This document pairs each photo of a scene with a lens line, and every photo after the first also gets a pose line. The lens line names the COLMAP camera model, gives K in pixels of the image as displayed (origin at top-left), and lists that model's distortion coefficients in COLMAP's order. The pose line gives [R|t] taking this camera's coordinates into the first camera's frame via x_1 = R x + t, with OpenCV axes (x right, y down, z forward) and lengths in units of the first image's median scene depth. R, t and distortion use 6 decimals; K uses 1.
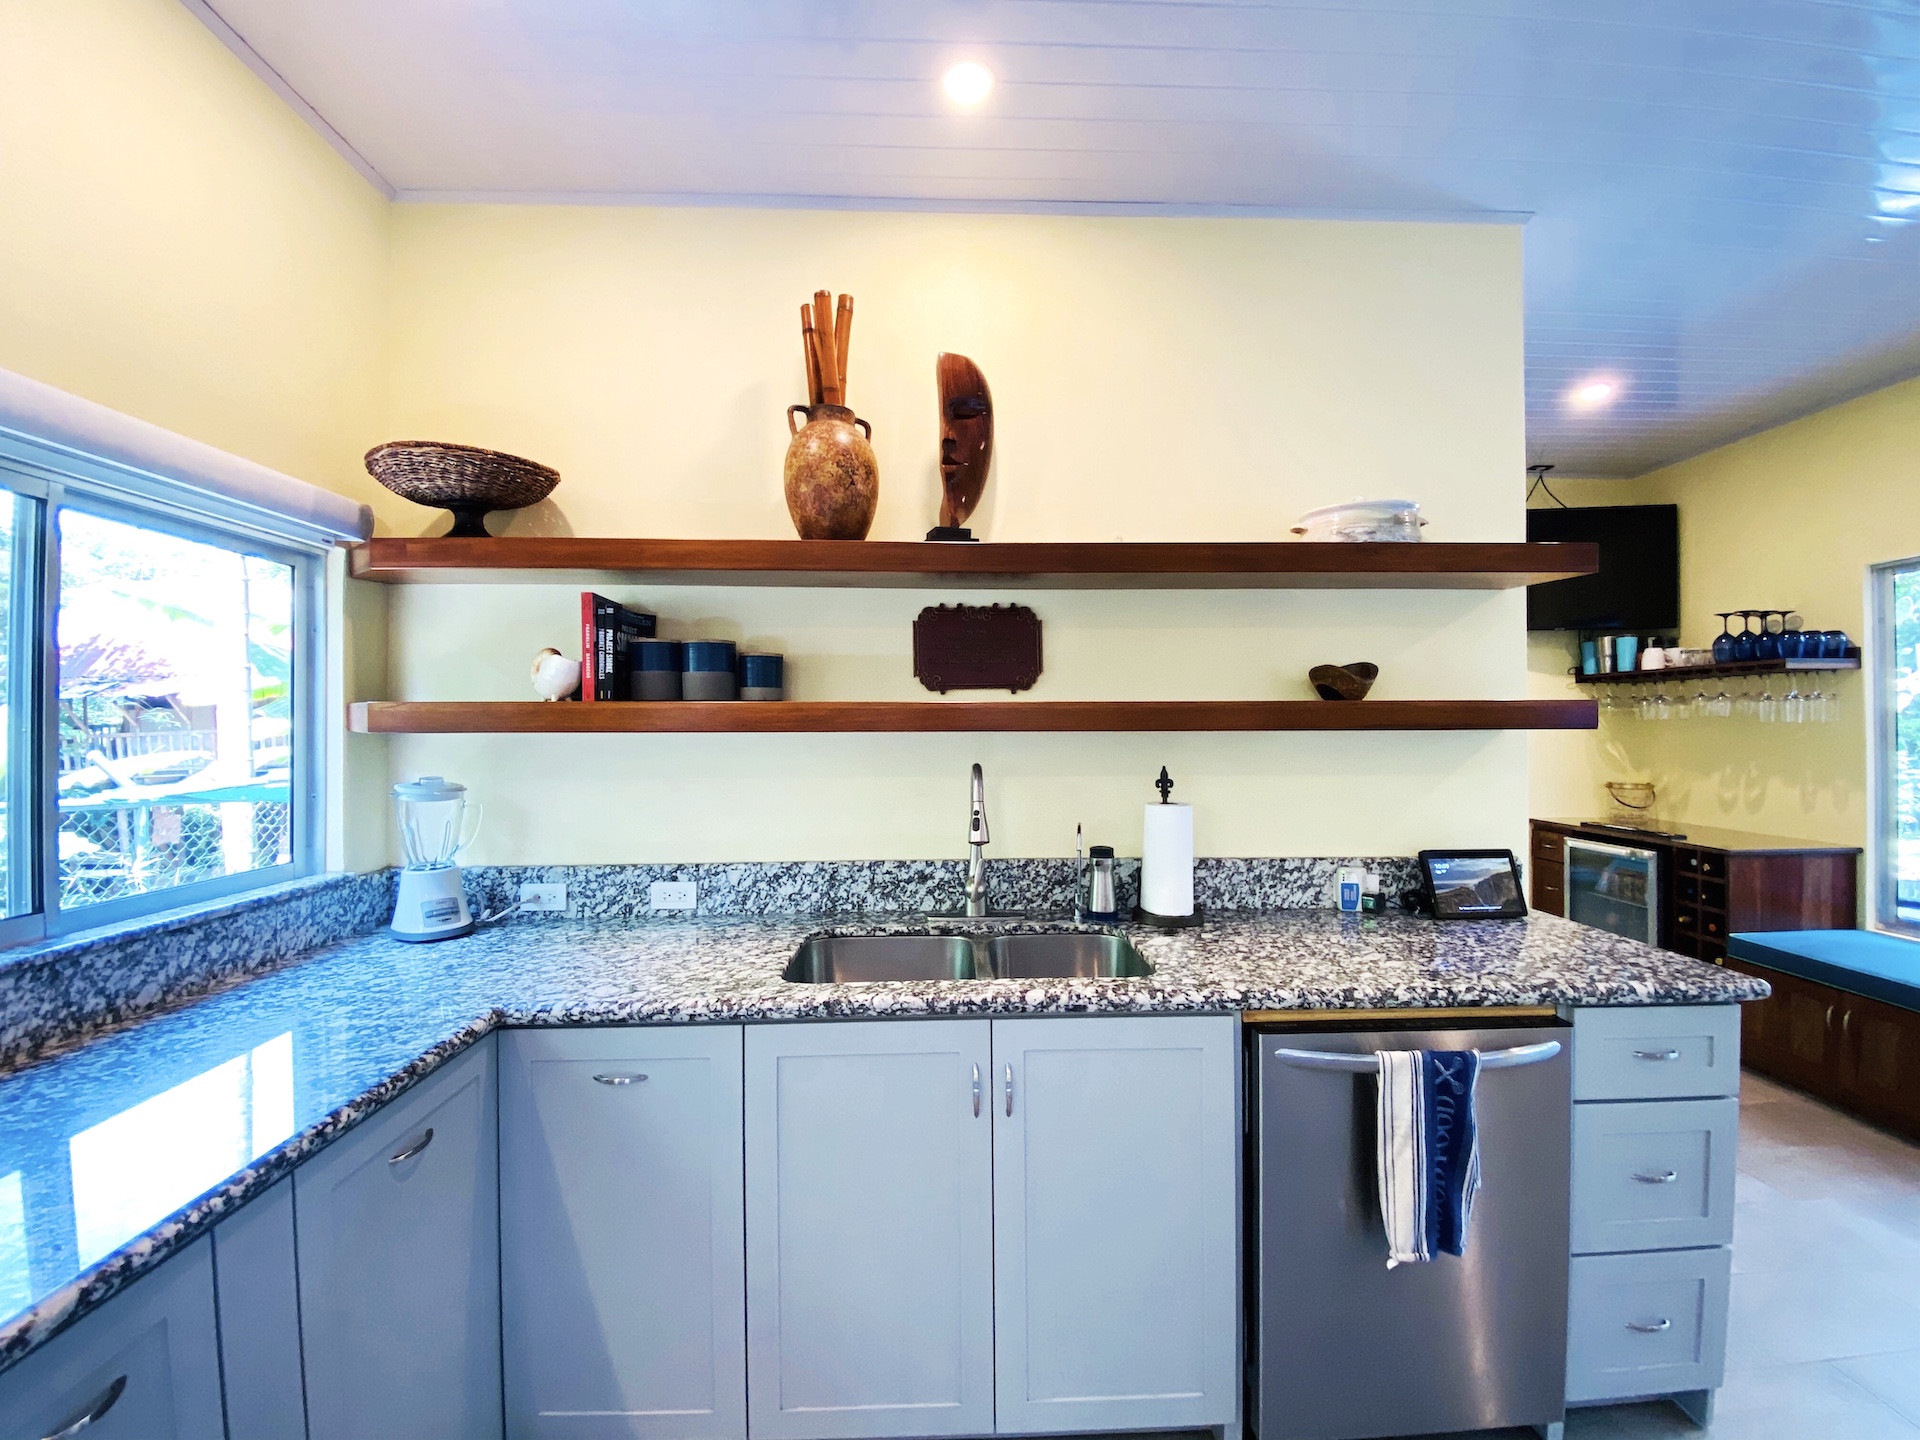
lens RADIAL K [[785.5, 0, 958.5], [0, 785.5, 724.1], [0, 0, 1]] dist [0.062408, -0.038588]
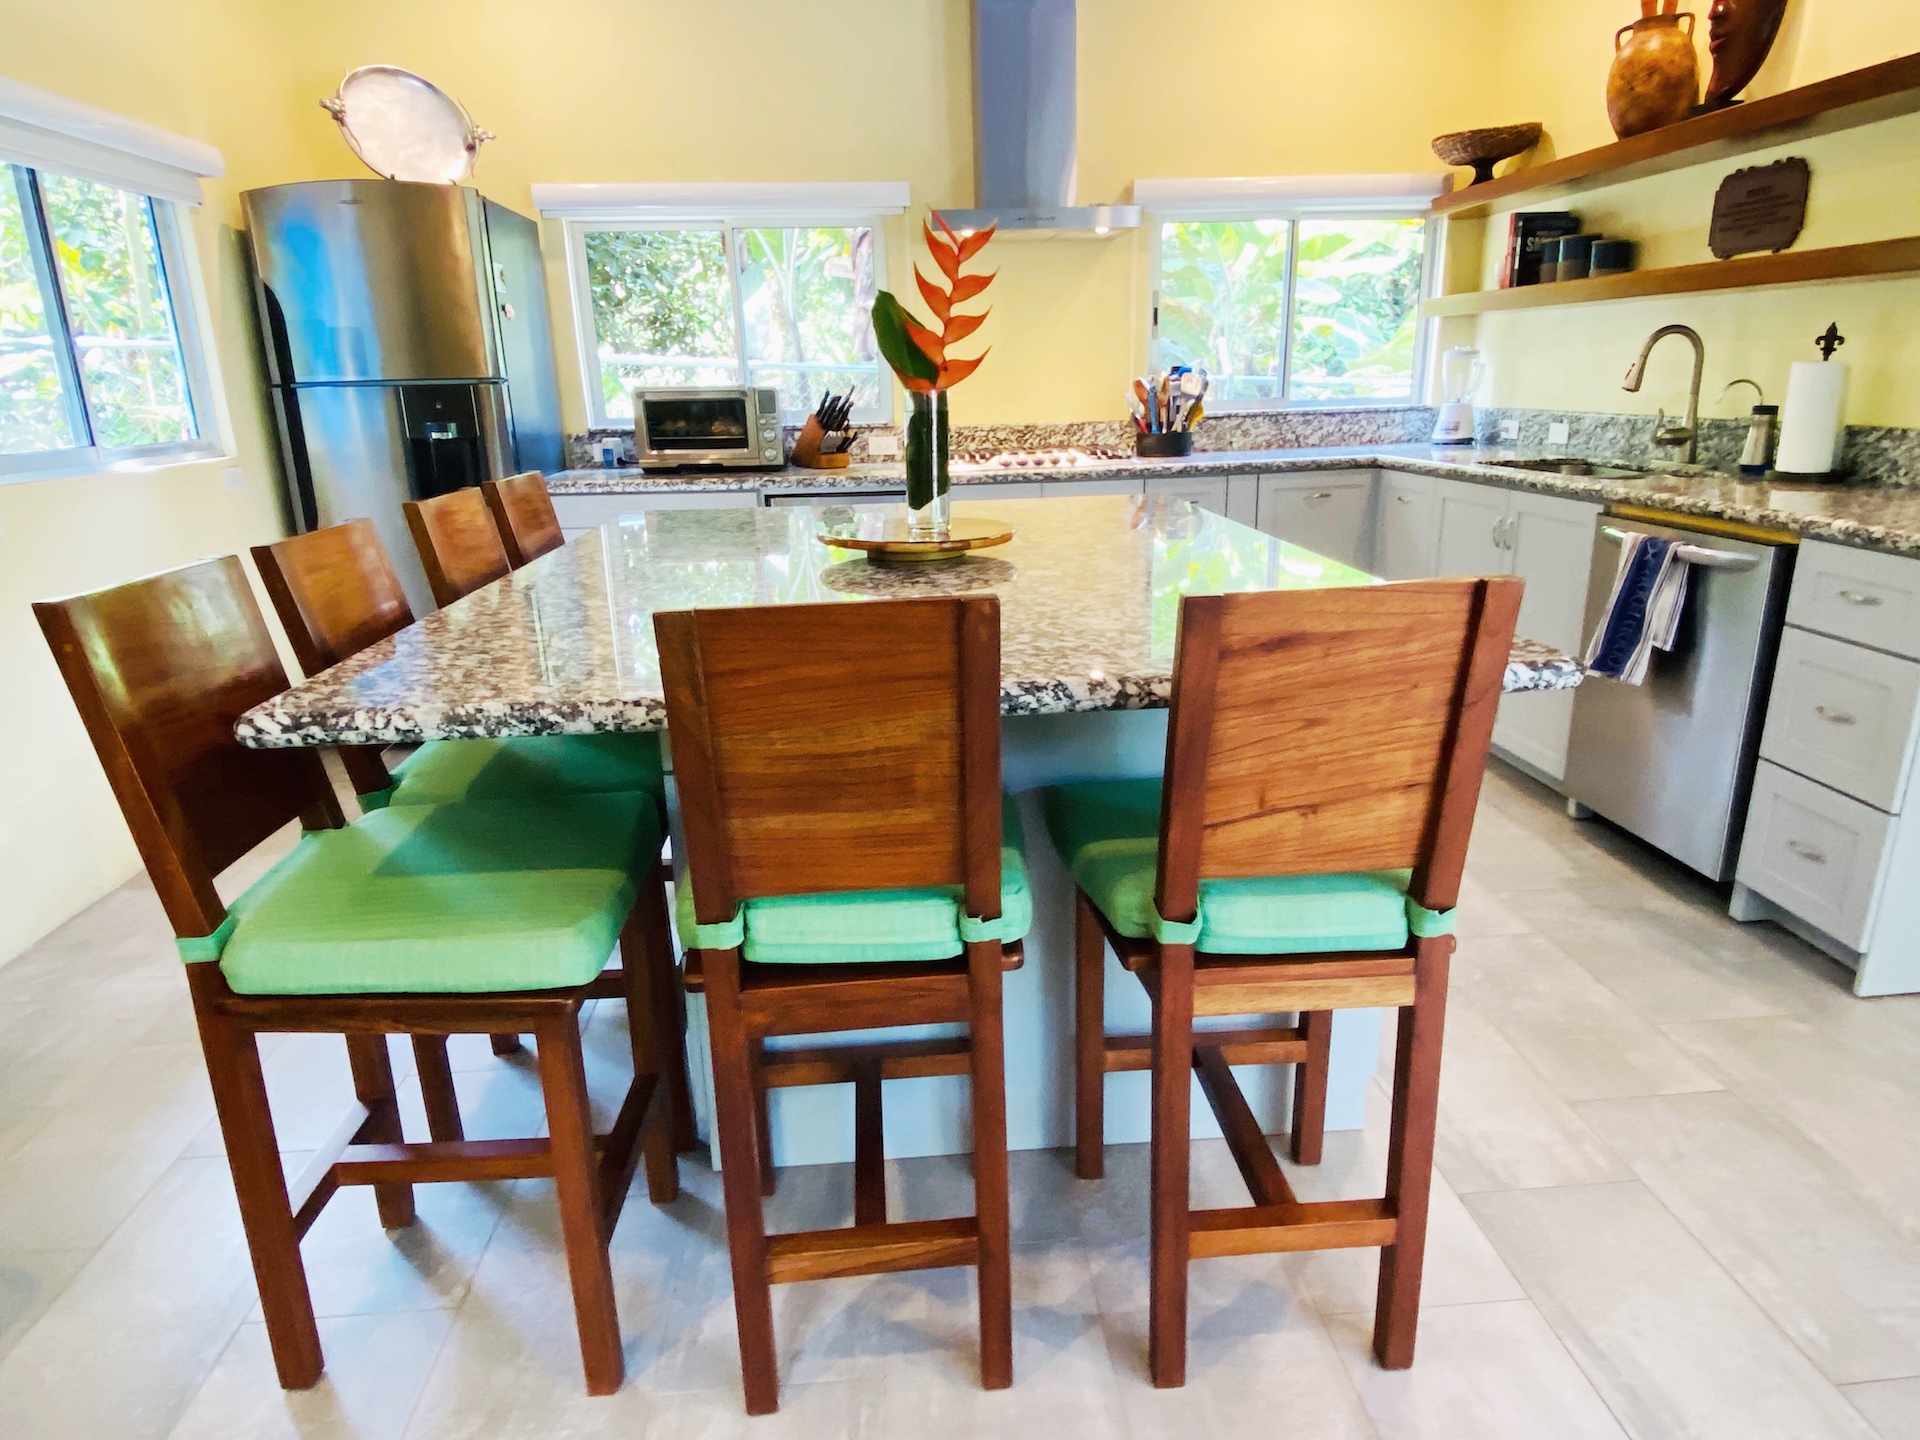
lens RADIAL K [[1174.0, 0, 968.3], [0, 1174.0, 711.1], [0, 0, 1]] dist [0.086261, -0.092154]
pose [[0.050534, 0.273664, -0.960497, 1.819510], [0.026343, 0.961026, 0.275201, 0.084996], [0.998375, -0.039209, 0.041355, -0.139049]]
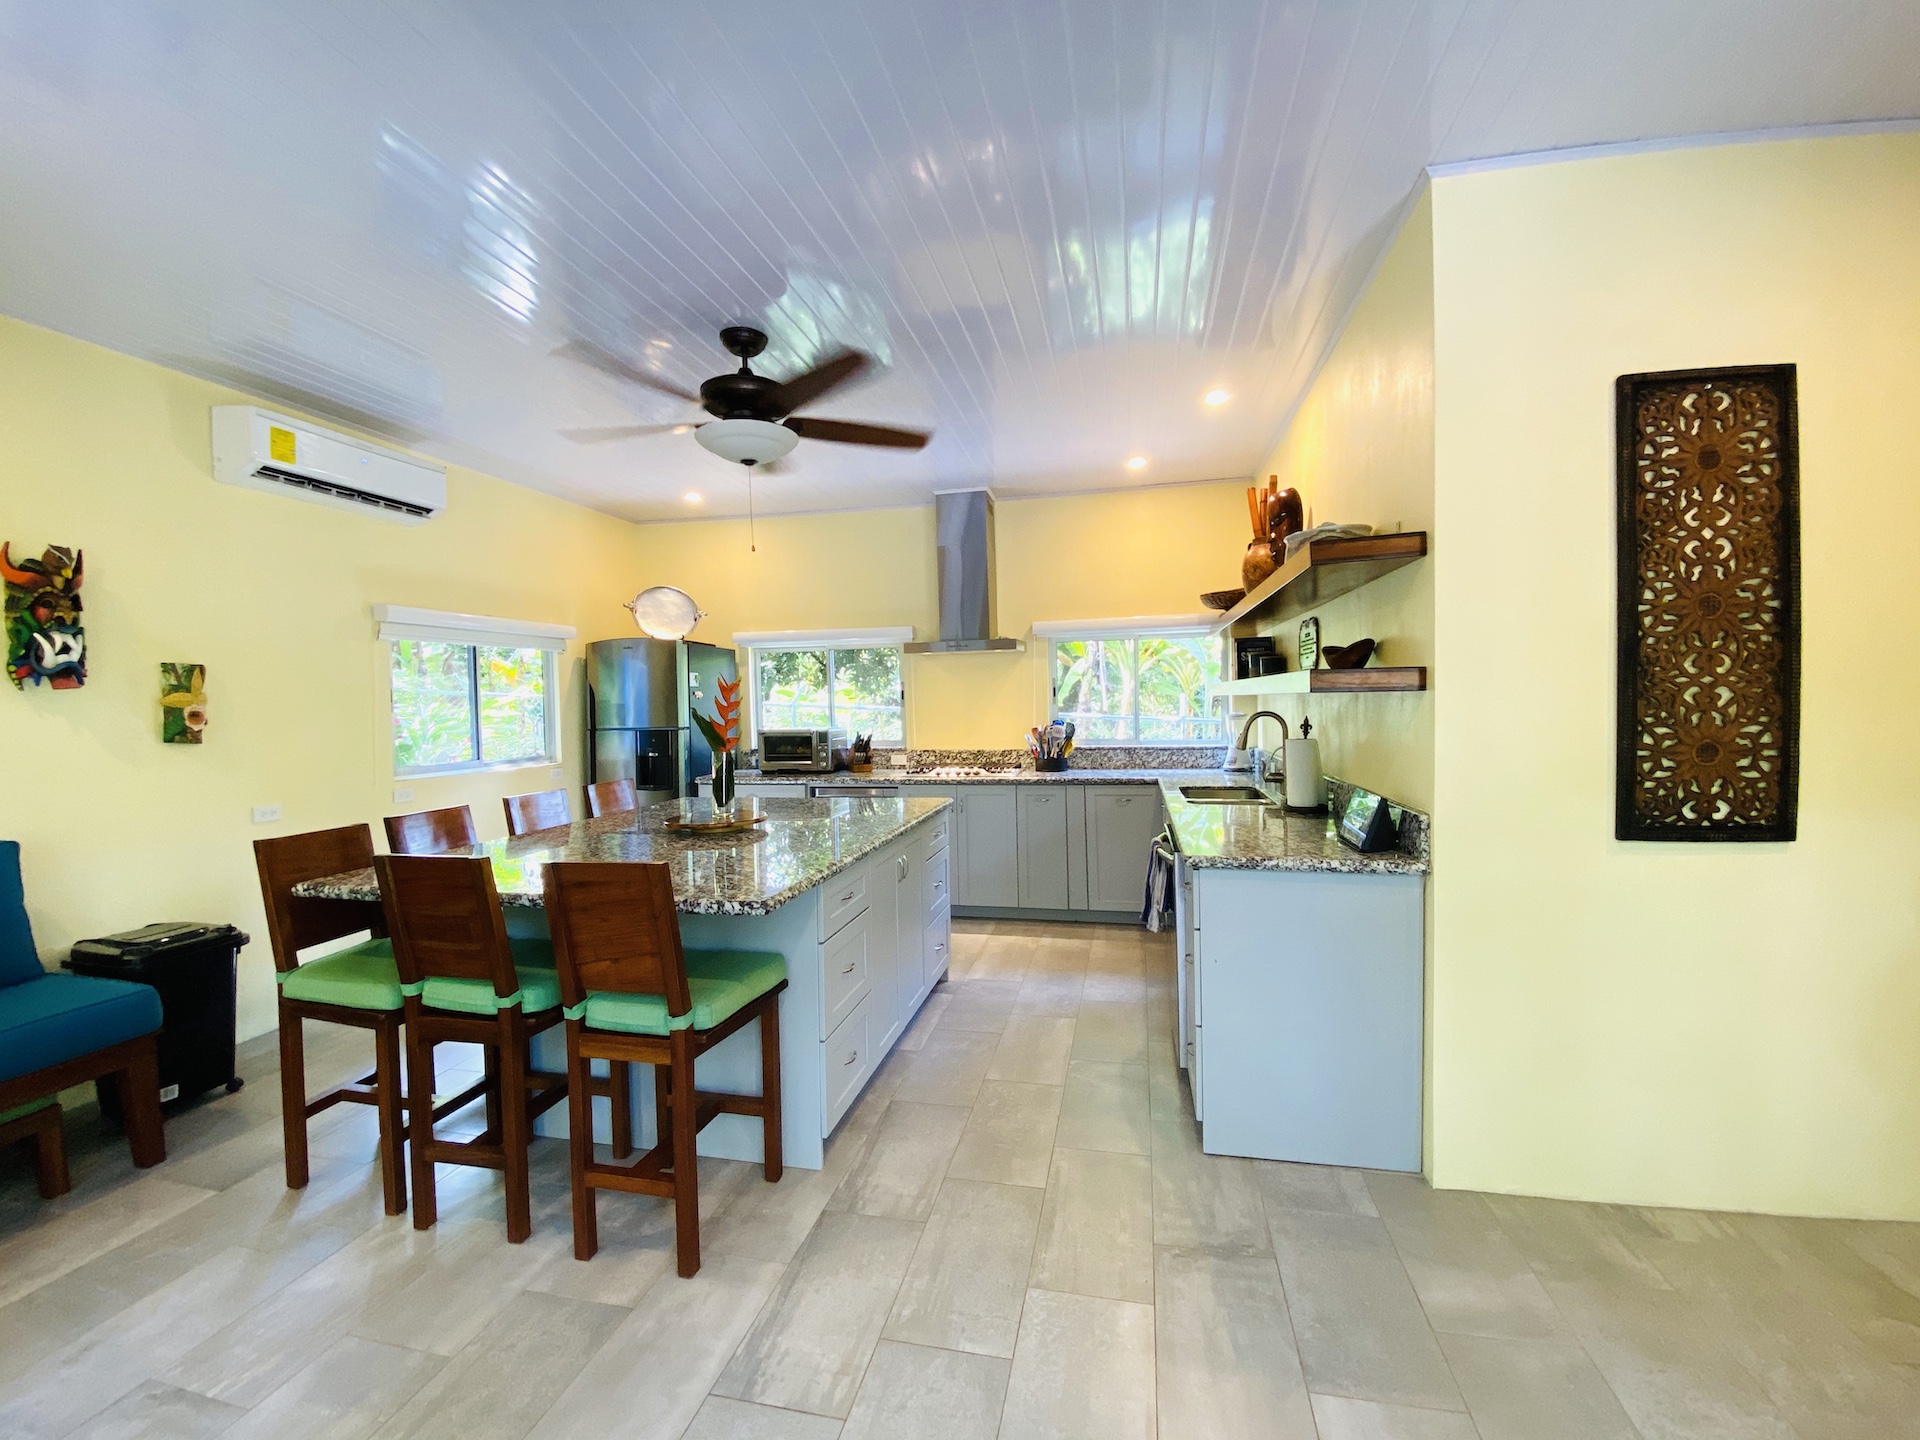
lens RADIAL K [[785.5, 0, 958.5], [0, 785.5, 724.1], [0, 0, 1]] dist [0.062408, -0.038588]
pose [[-0.254356, 0.036173, -0.966434, 2.059140], [0.022778, 0.999247, 0.031406, 0.005093], [0.966842, -0.014025, -0.254988, 0.766548]]
